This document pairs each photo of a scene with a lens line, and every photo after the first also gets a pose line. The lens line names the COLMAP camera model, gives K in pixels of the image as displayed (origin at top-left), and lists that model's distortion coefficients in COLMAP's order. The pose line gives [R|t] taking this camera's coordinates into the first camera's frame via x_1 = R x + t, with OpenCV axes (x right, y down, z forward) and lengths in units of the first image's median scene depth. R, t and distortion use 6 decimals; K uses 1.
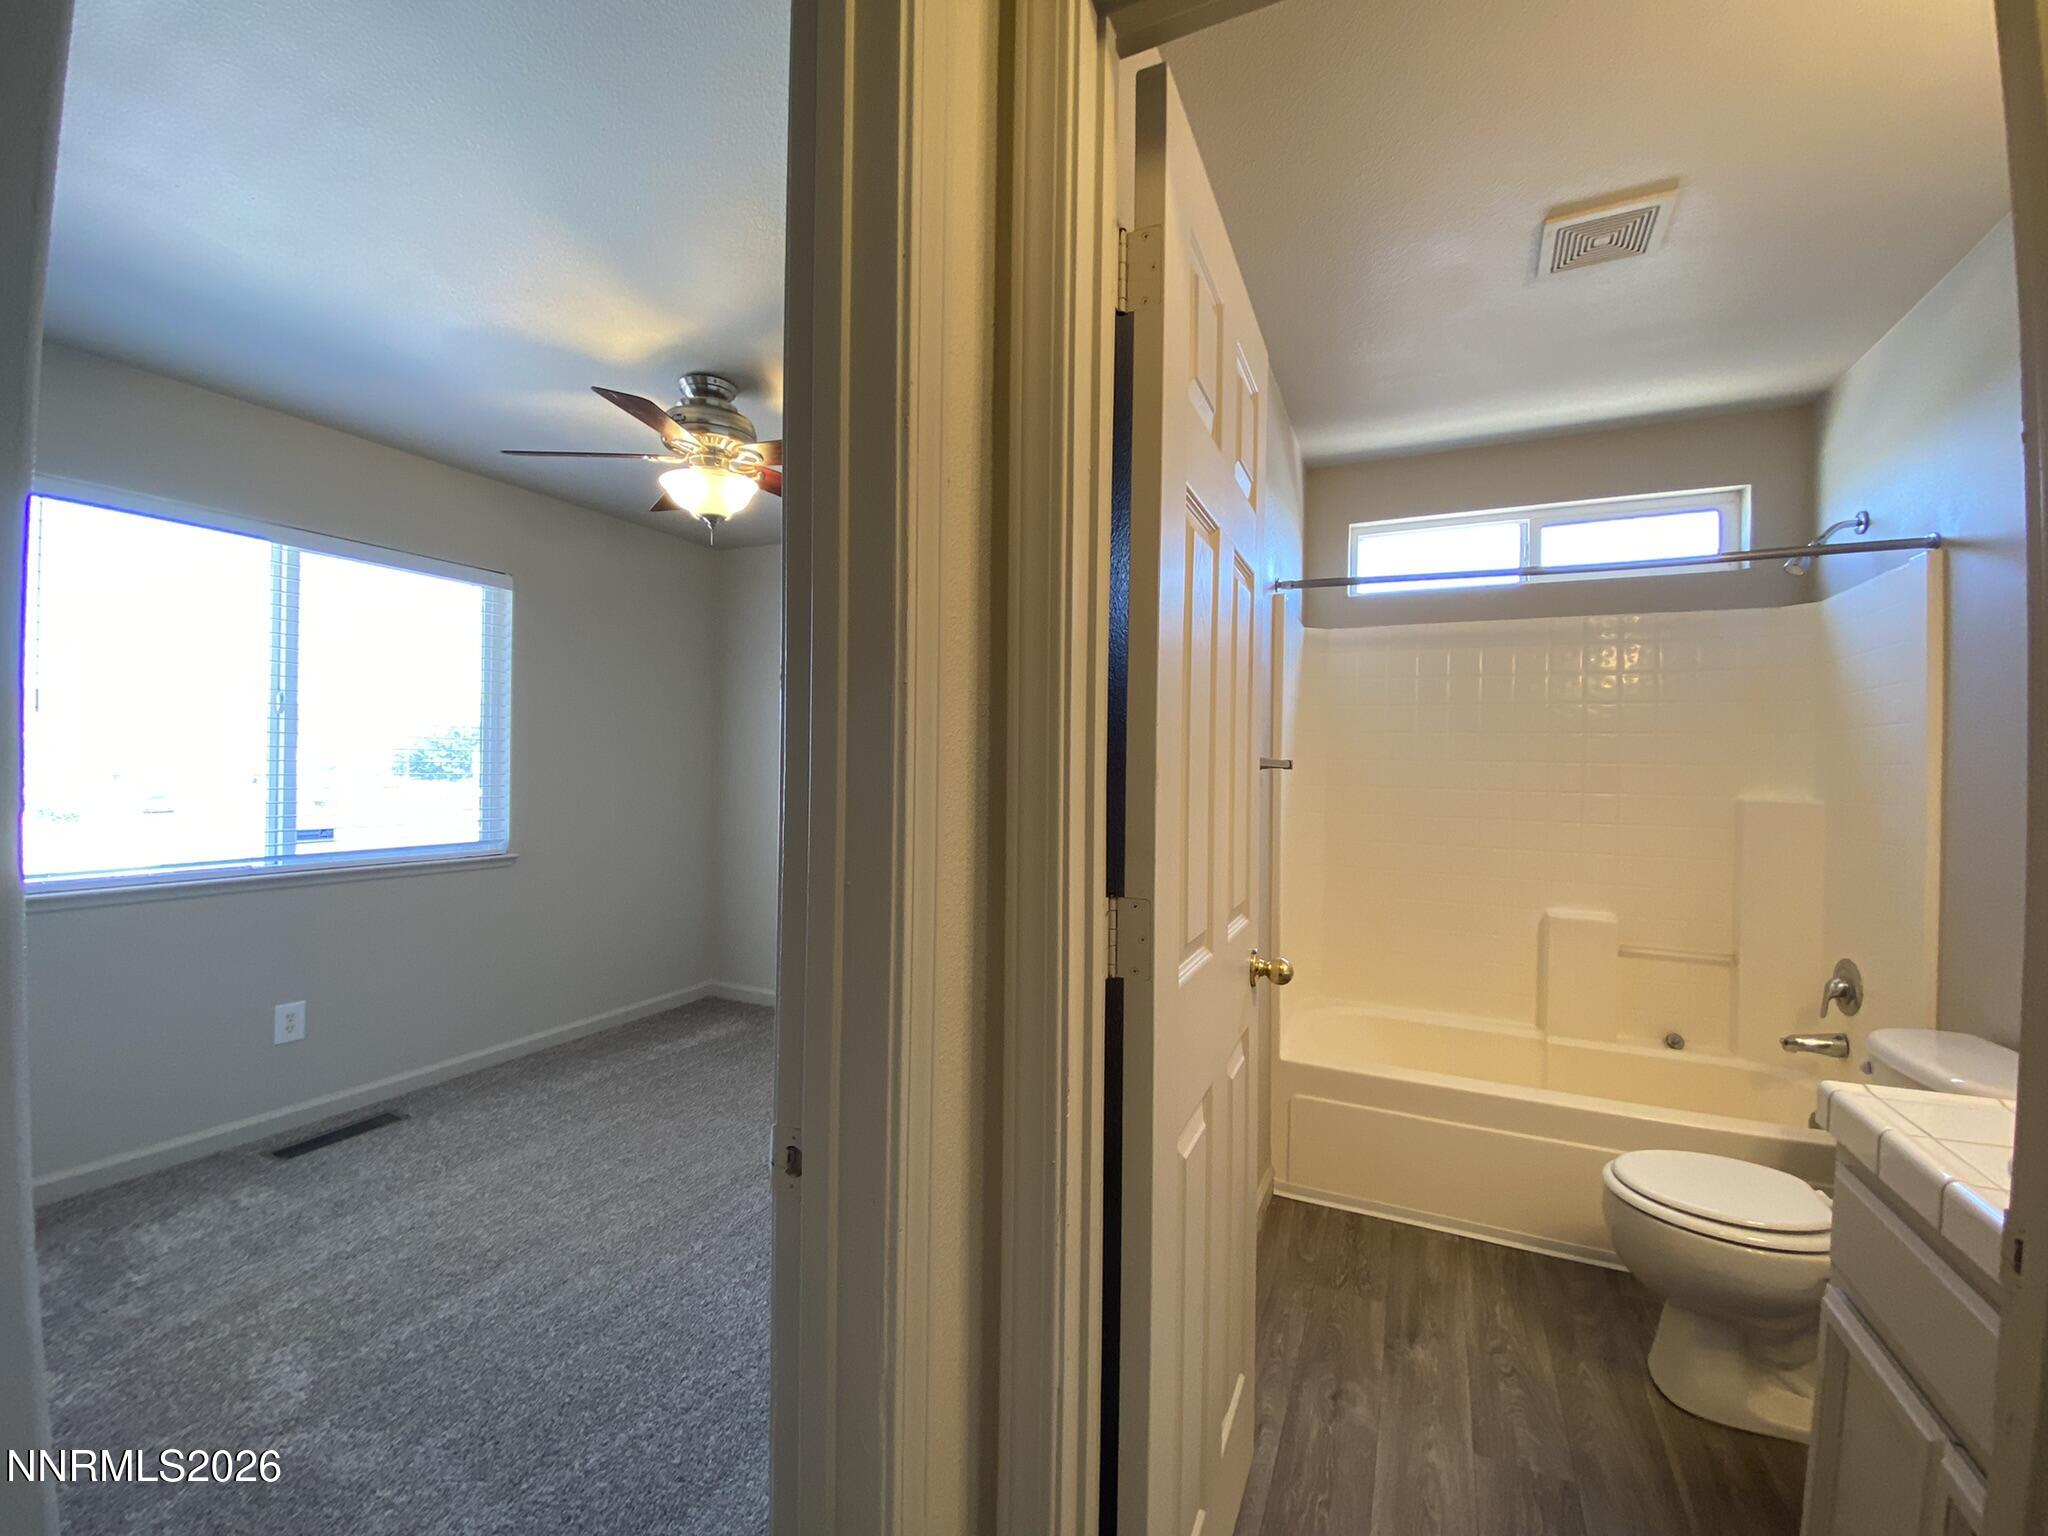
lens RADIAL K [[828.6, 0, 1011.1], [0, 828.6, 760.0], [0, 0, 1]] dist [0.008500, -0.014345]
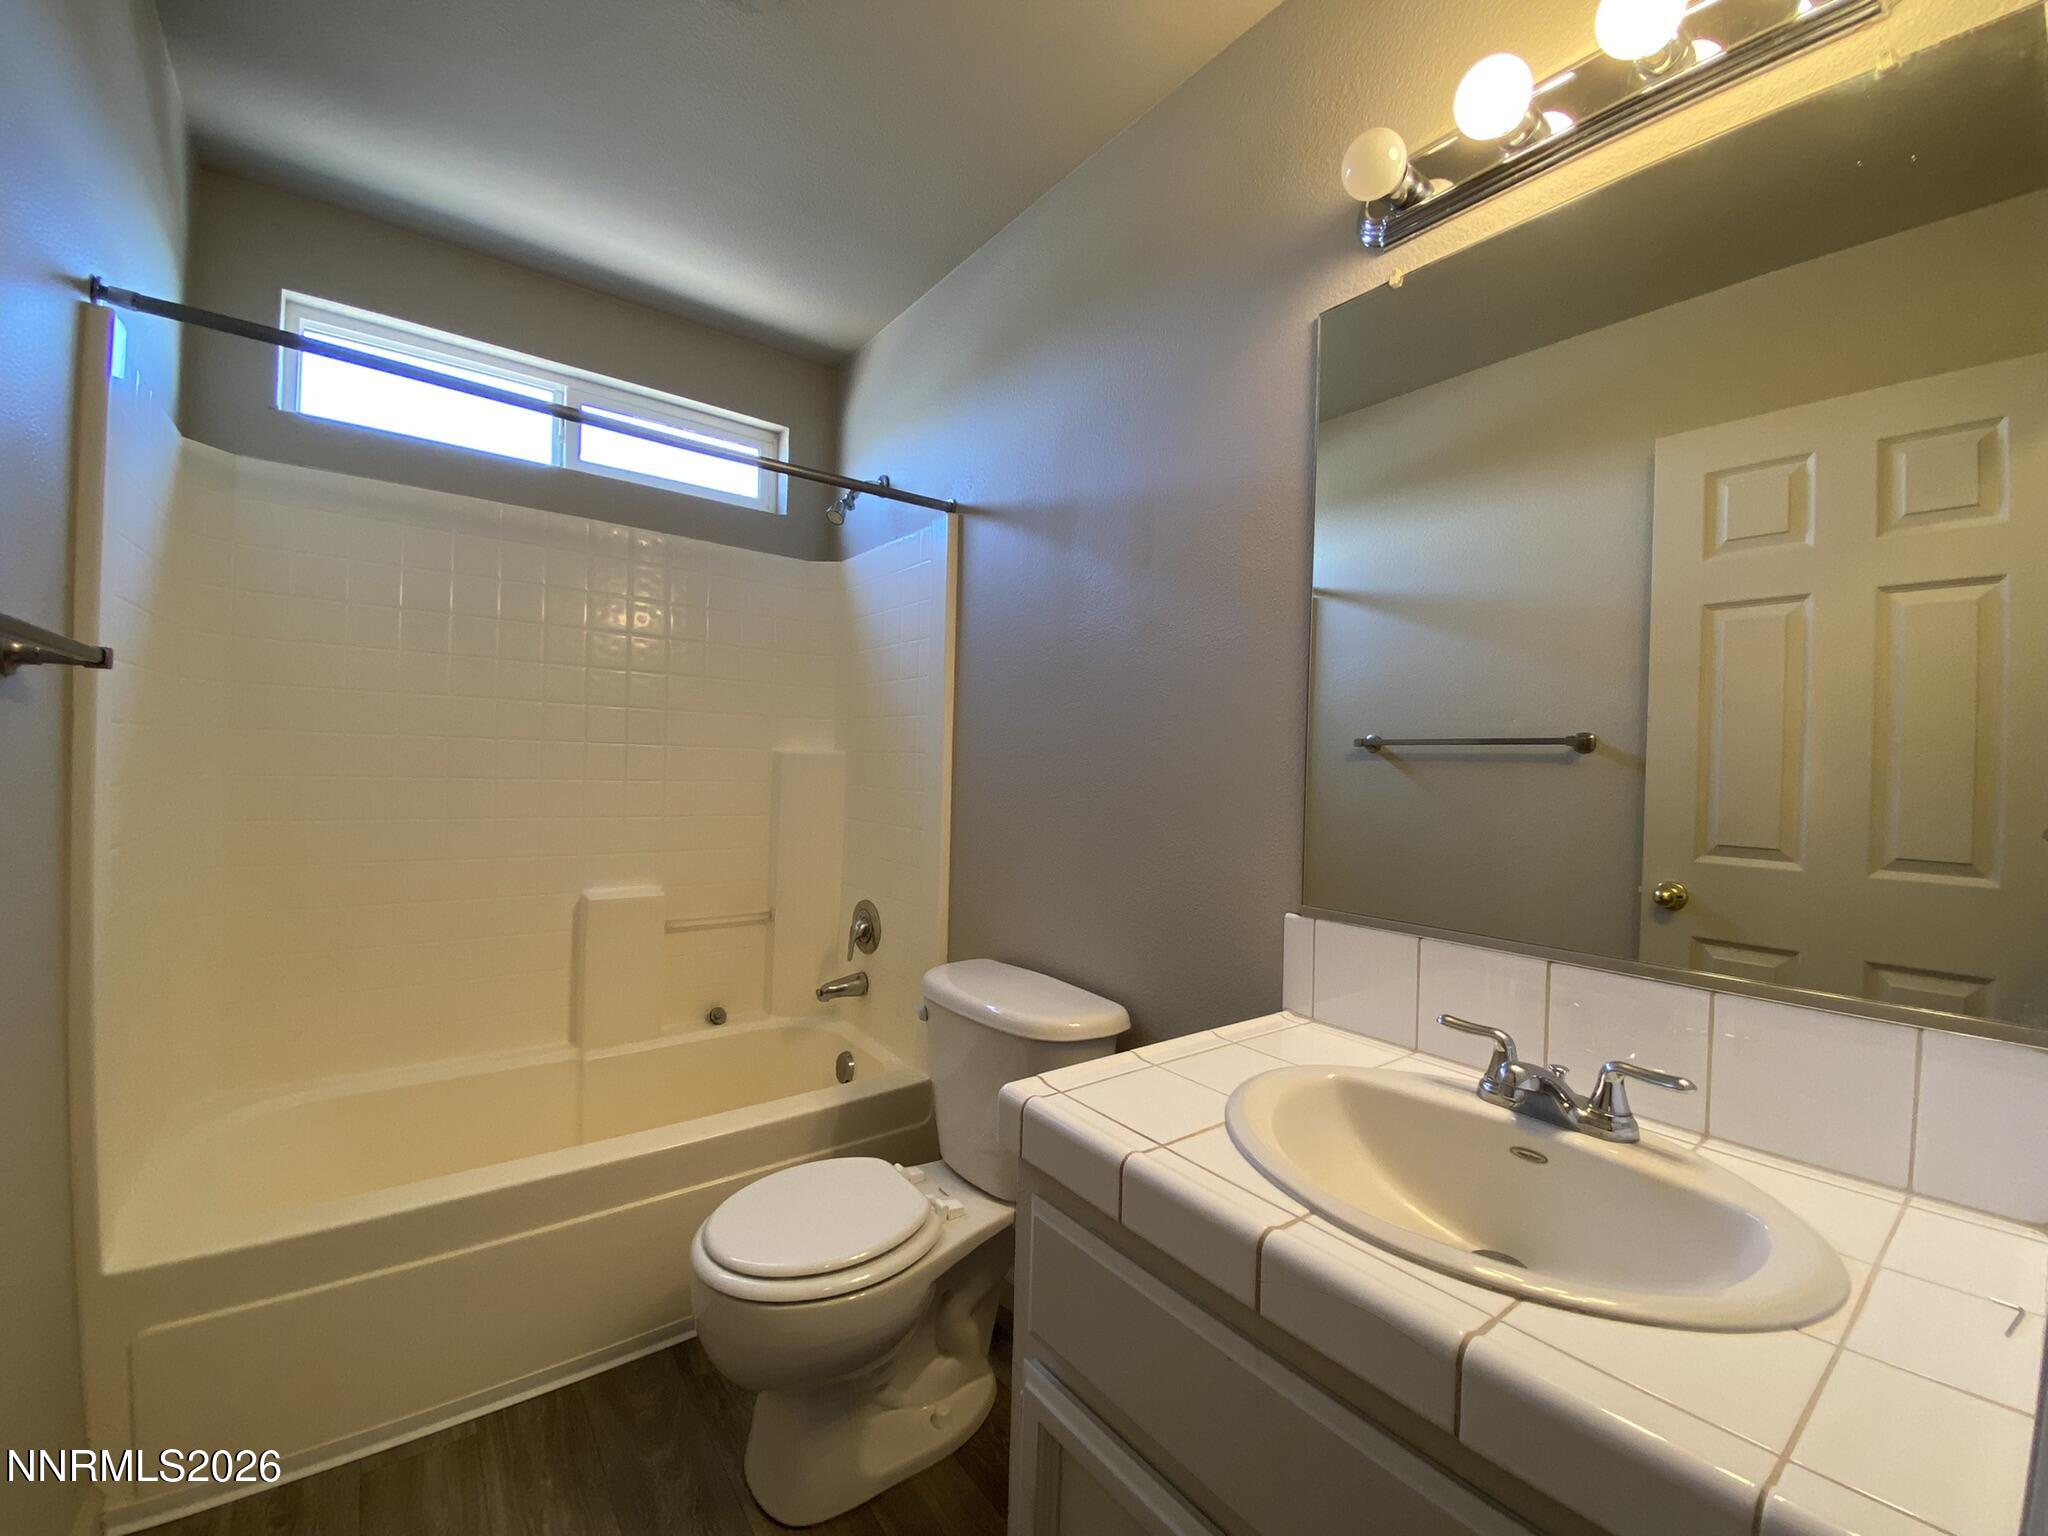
lens RADIAL K [[828.6, 0, 1021.3], [0, 828.6, 762.1], [0, 0, 1]] dist [0.008500, -0.014345]
pose [[0.450202, -0.006855, 0.892901, 0.165204], [-0.027328, 0.999396, 0.021452, 0.037664], [-0.892509, -0.034059, 0.449743, 0.353857]]
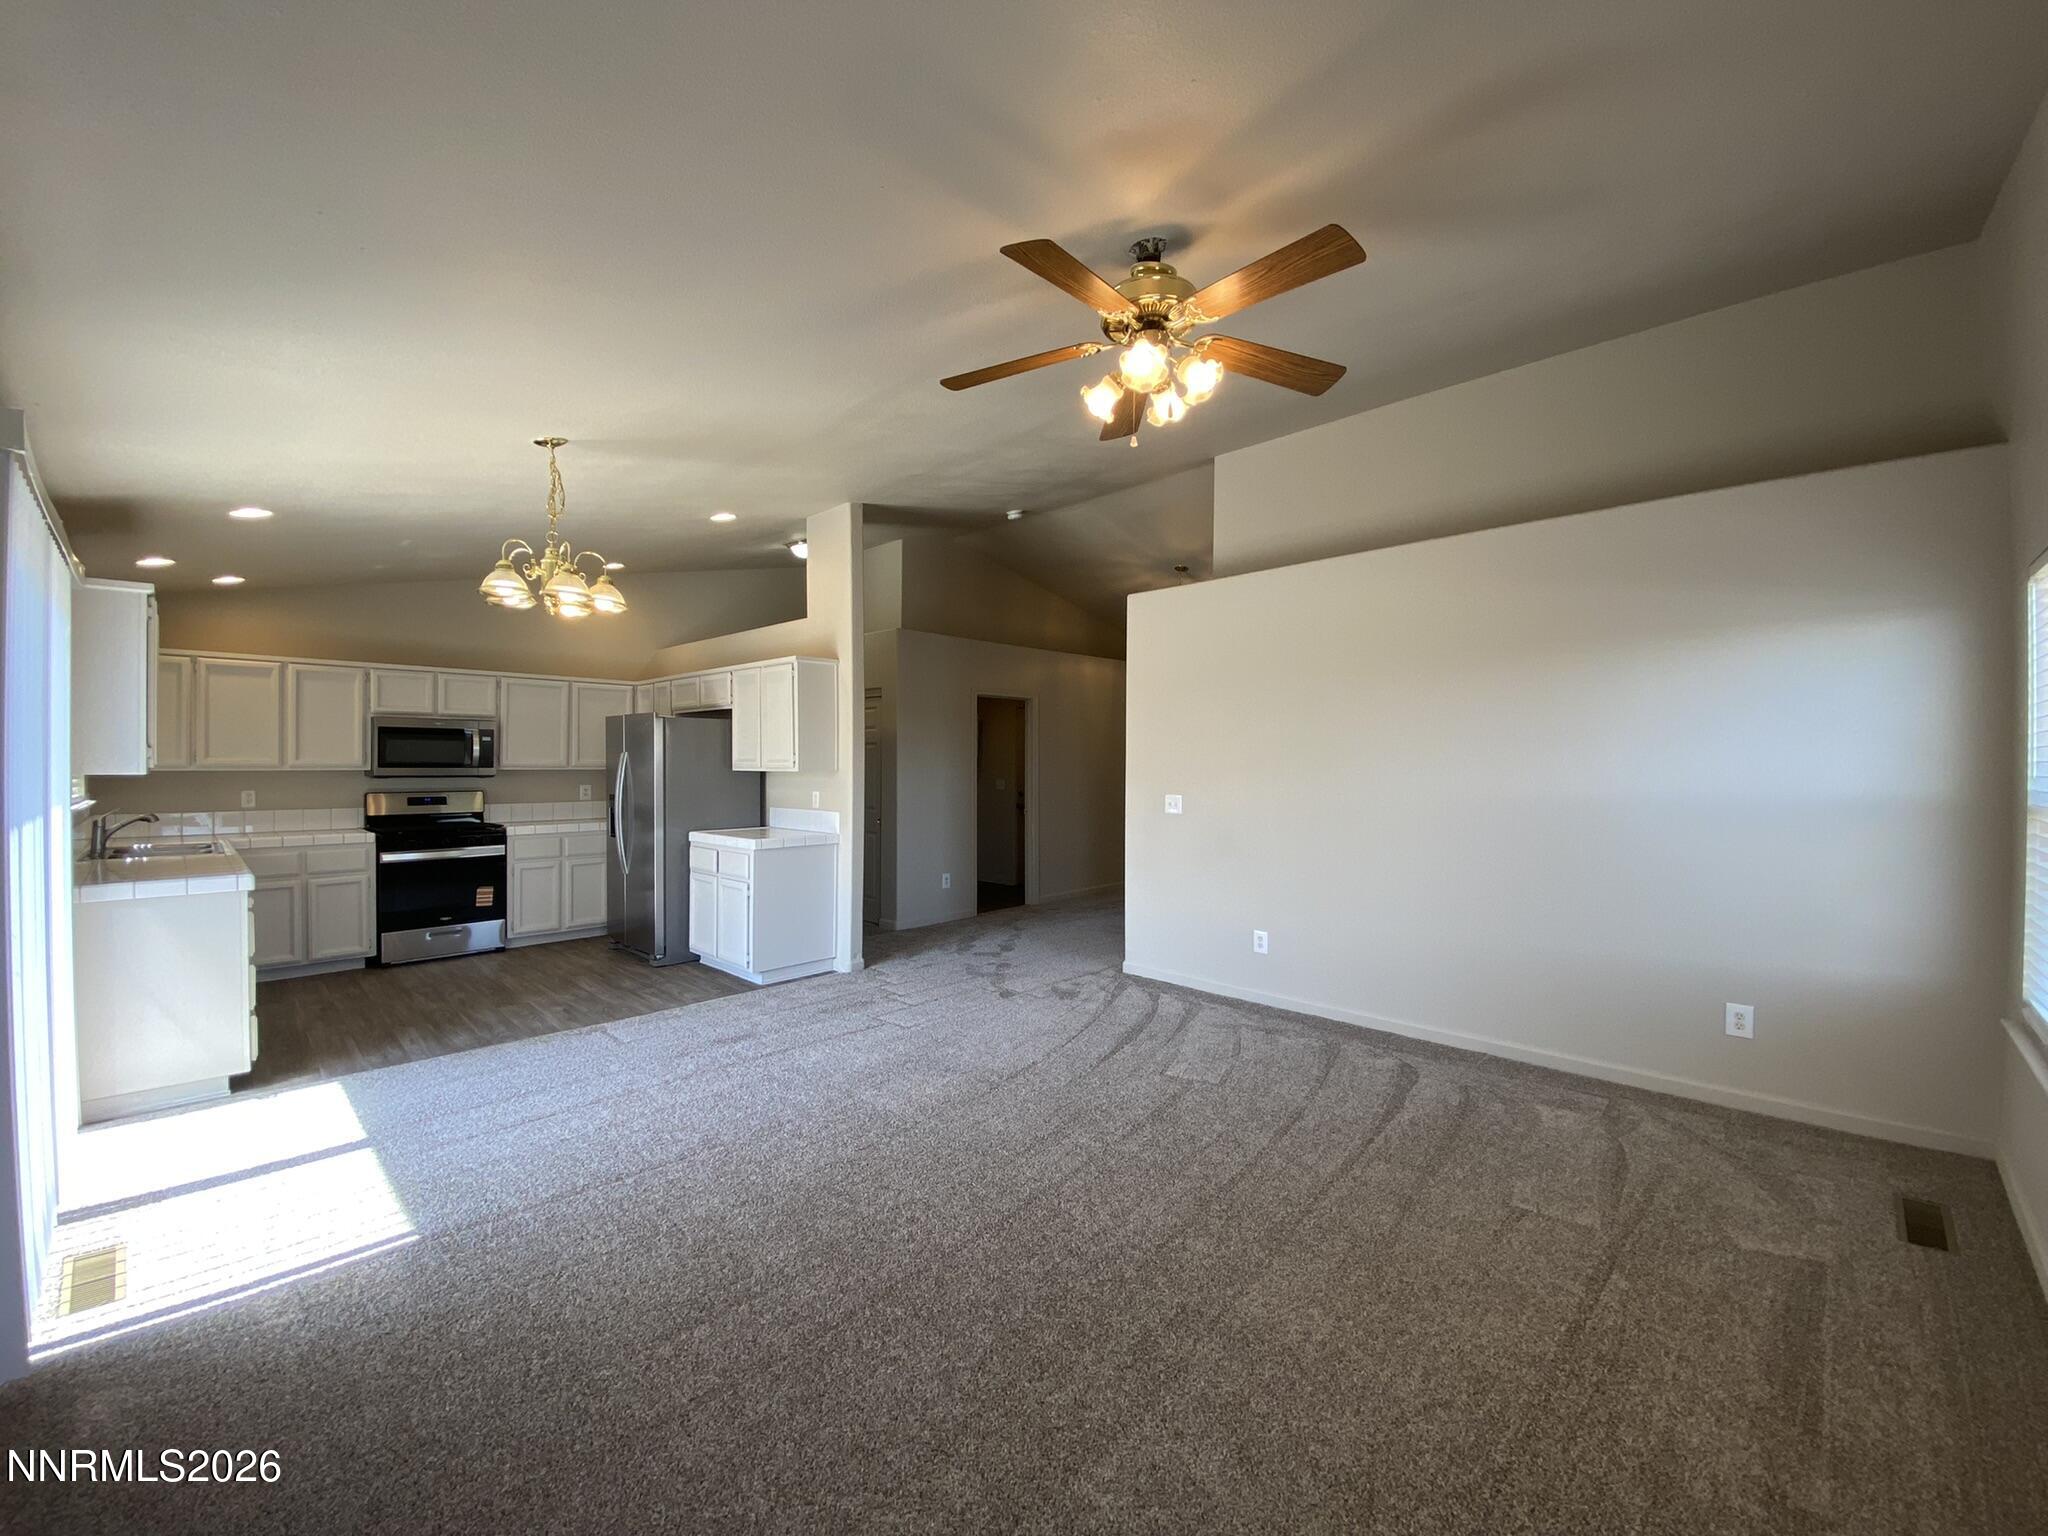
lens RADIAL K [[828.6, 0, 1023.8], [0, 828.6, 760.8], [0, 0, 1]] dist [0.008500, -0.014345]
pose [[-0.320478, -0.018988, -0.947066, 2.043204], [-0.000254, 0.999801, -0.019959, -0.010842], [0.947256, -0.006156, -0.320419, 2.616727]]
